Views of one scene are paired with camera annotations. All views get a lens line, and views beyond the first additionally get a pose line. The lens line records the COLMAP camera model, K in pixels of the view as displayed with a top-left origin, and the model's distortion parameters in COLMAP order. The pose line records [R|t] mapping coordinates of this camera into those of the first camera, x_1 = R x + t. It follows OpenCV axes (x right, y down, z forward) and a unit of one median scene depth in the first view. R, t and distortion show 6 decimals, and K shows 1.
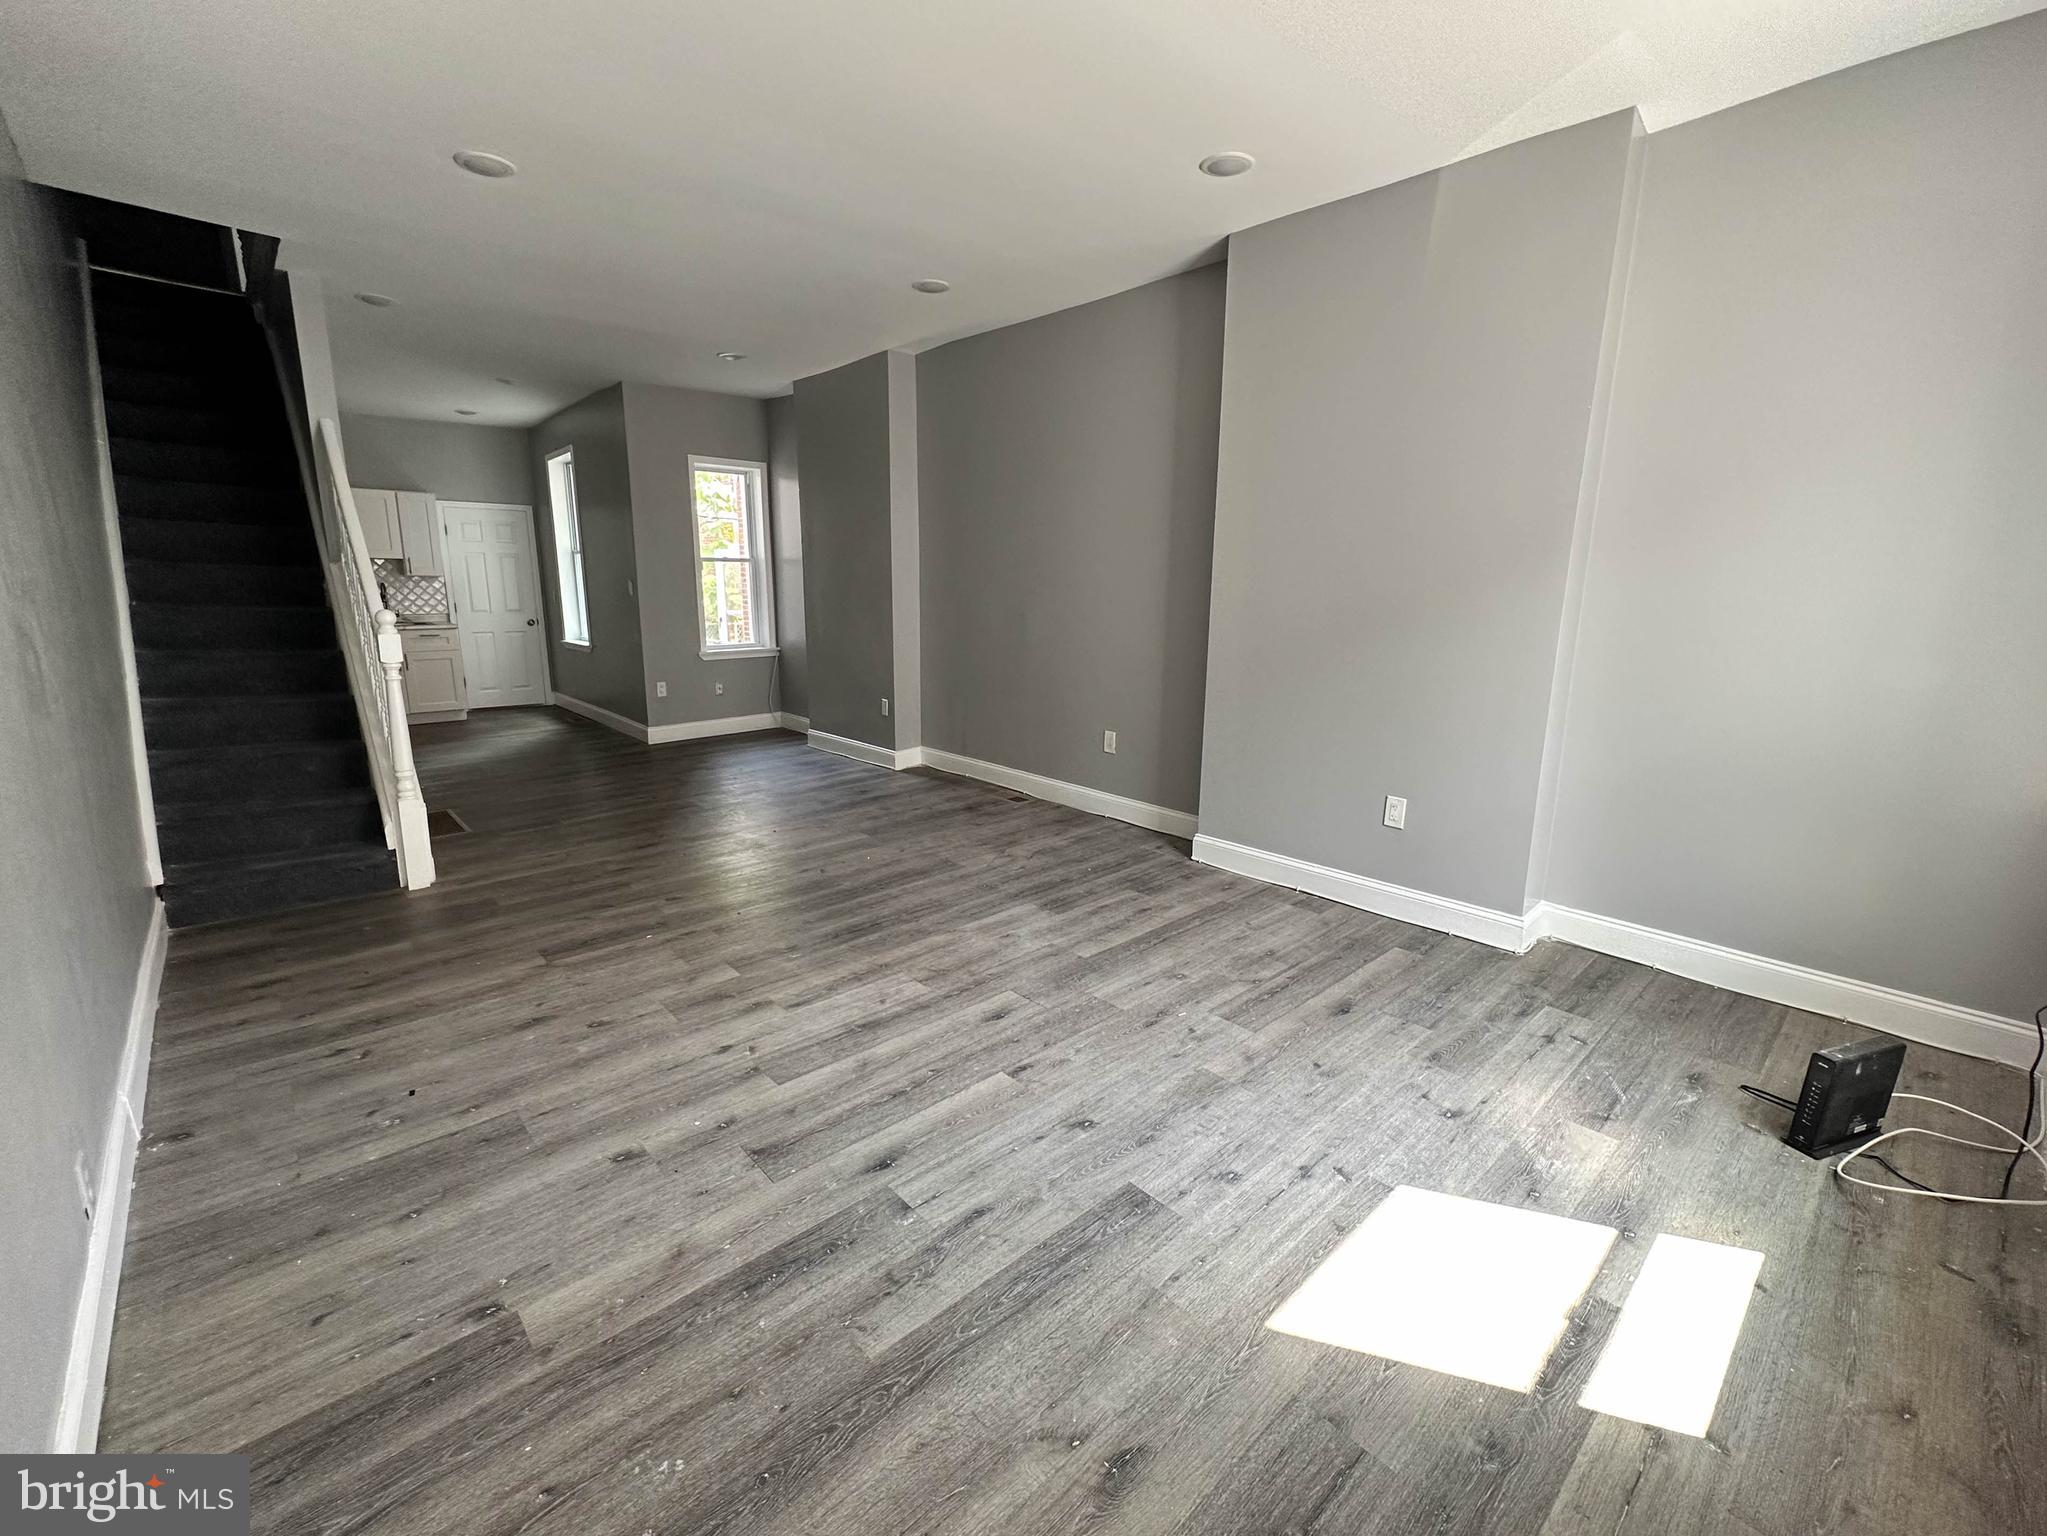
lens RADIAL K [[869.8, 0, 1023.5], [0, 869.8, 768.0], [0, 0, 1]] dist [0.000262, 0.000166]
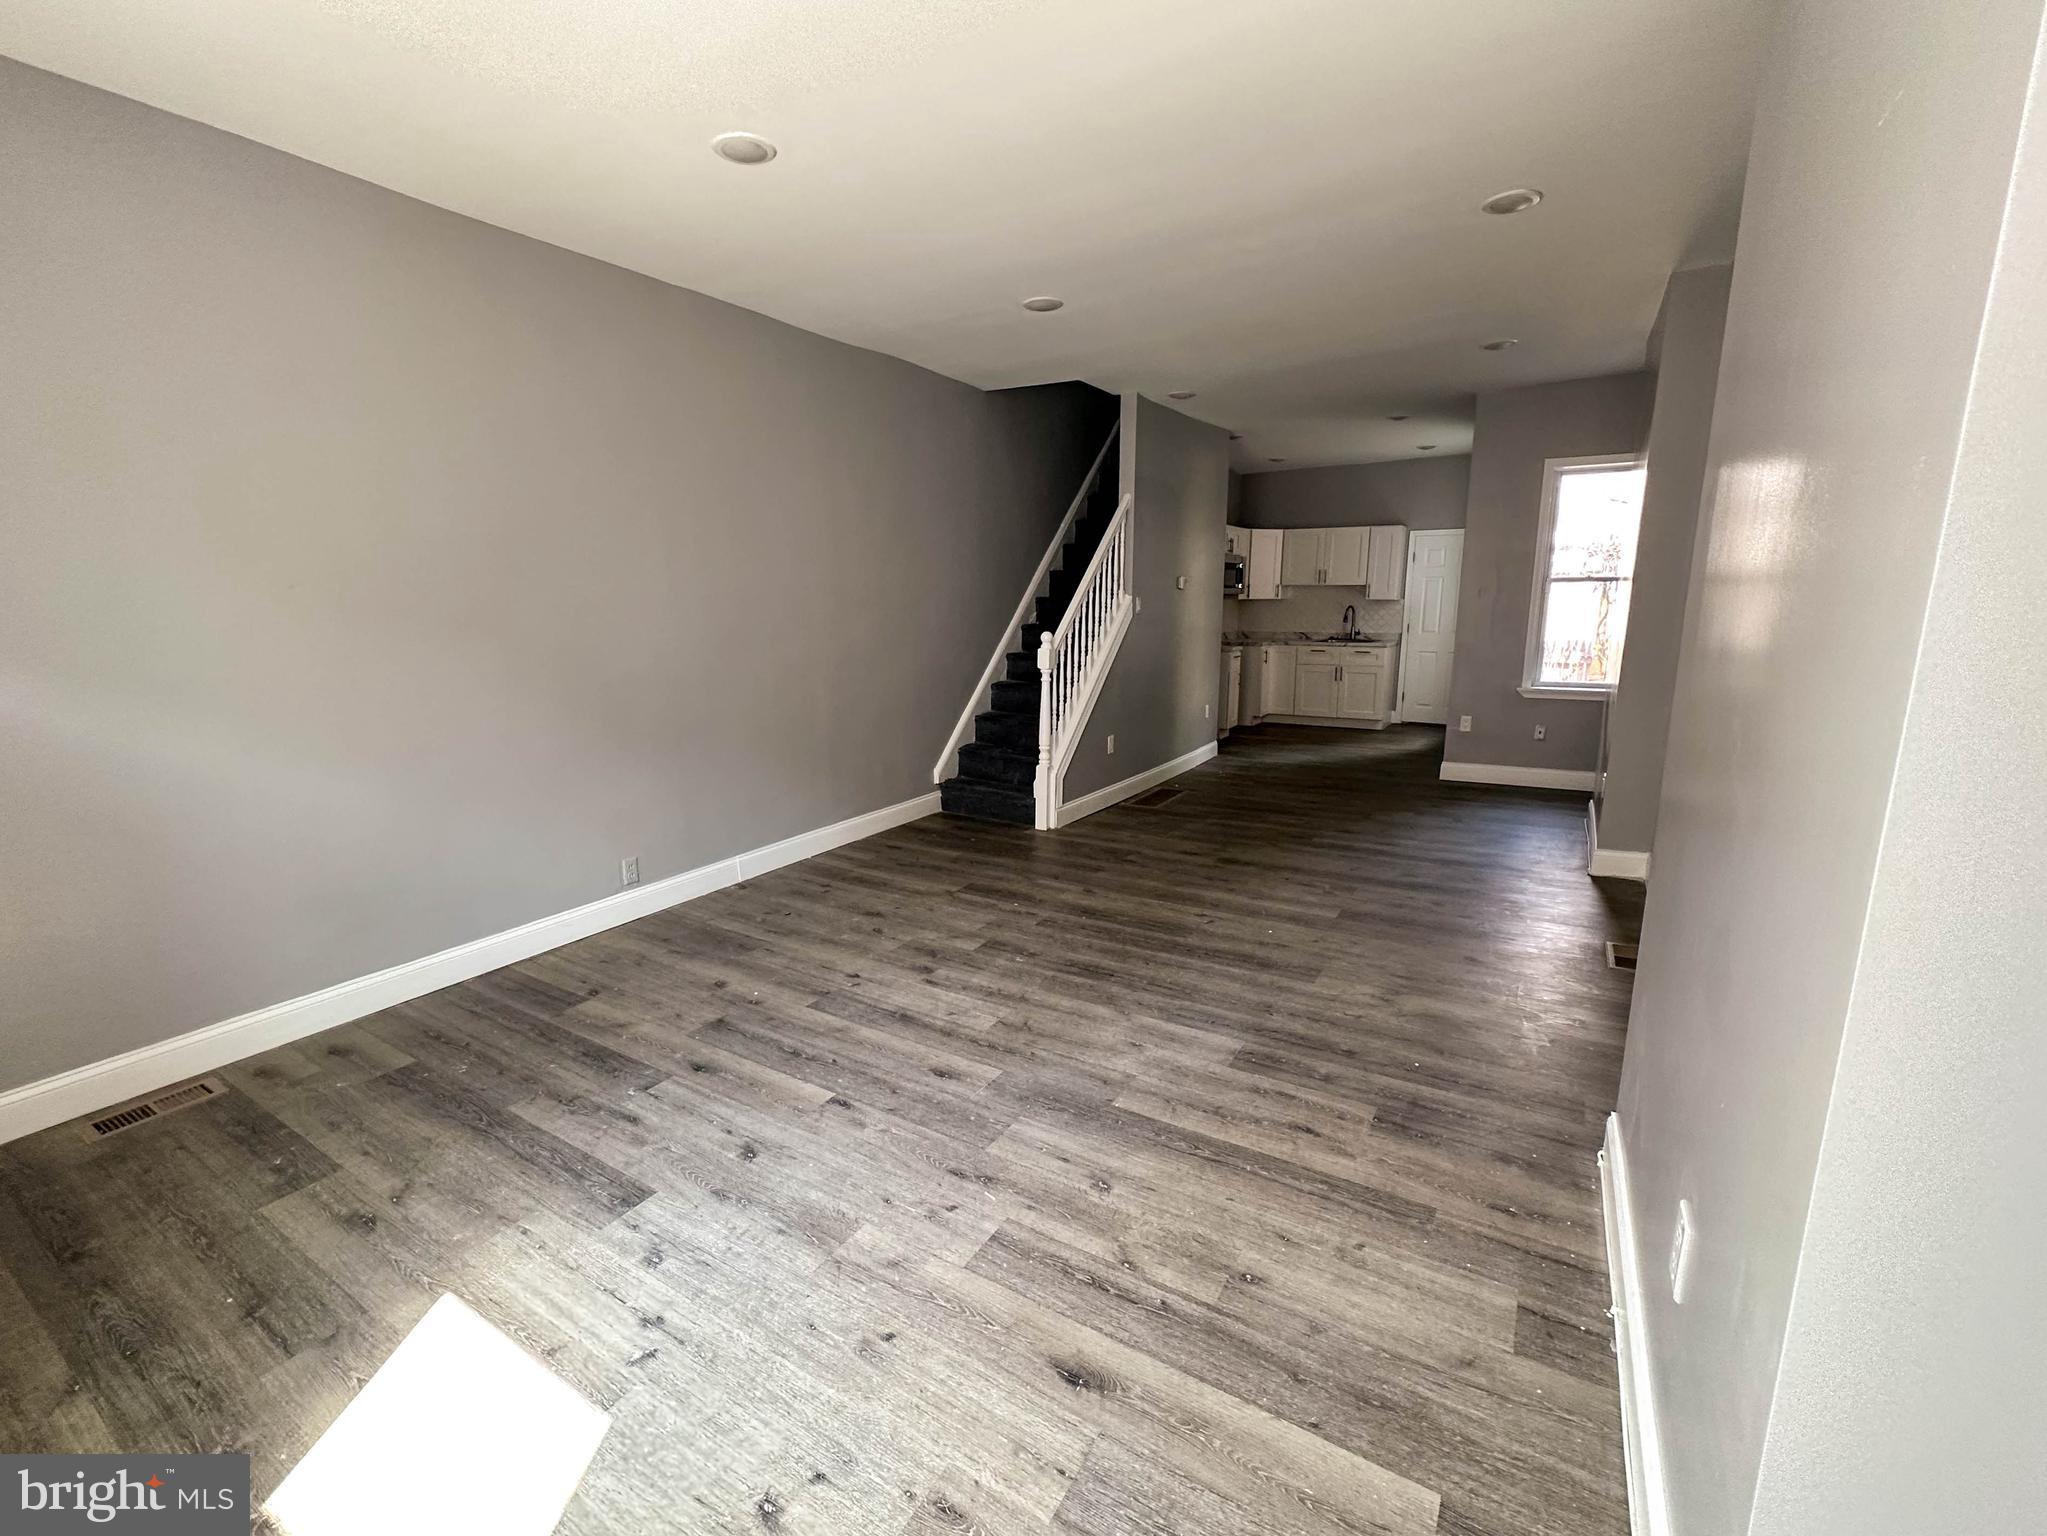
lens RADIAL K [[869.8, 0, 1023.5], [0, 869.8, 768.0], [0, 0, 1]] dist [0.000262, 0.000166]
pose [[0.272136, 0.177595, -0.945728, 0.790037], [-0.192214, 0.973046, 0.127415, -0.171437], [0.942866, 0.147108, 0.298937, 0.699759]]
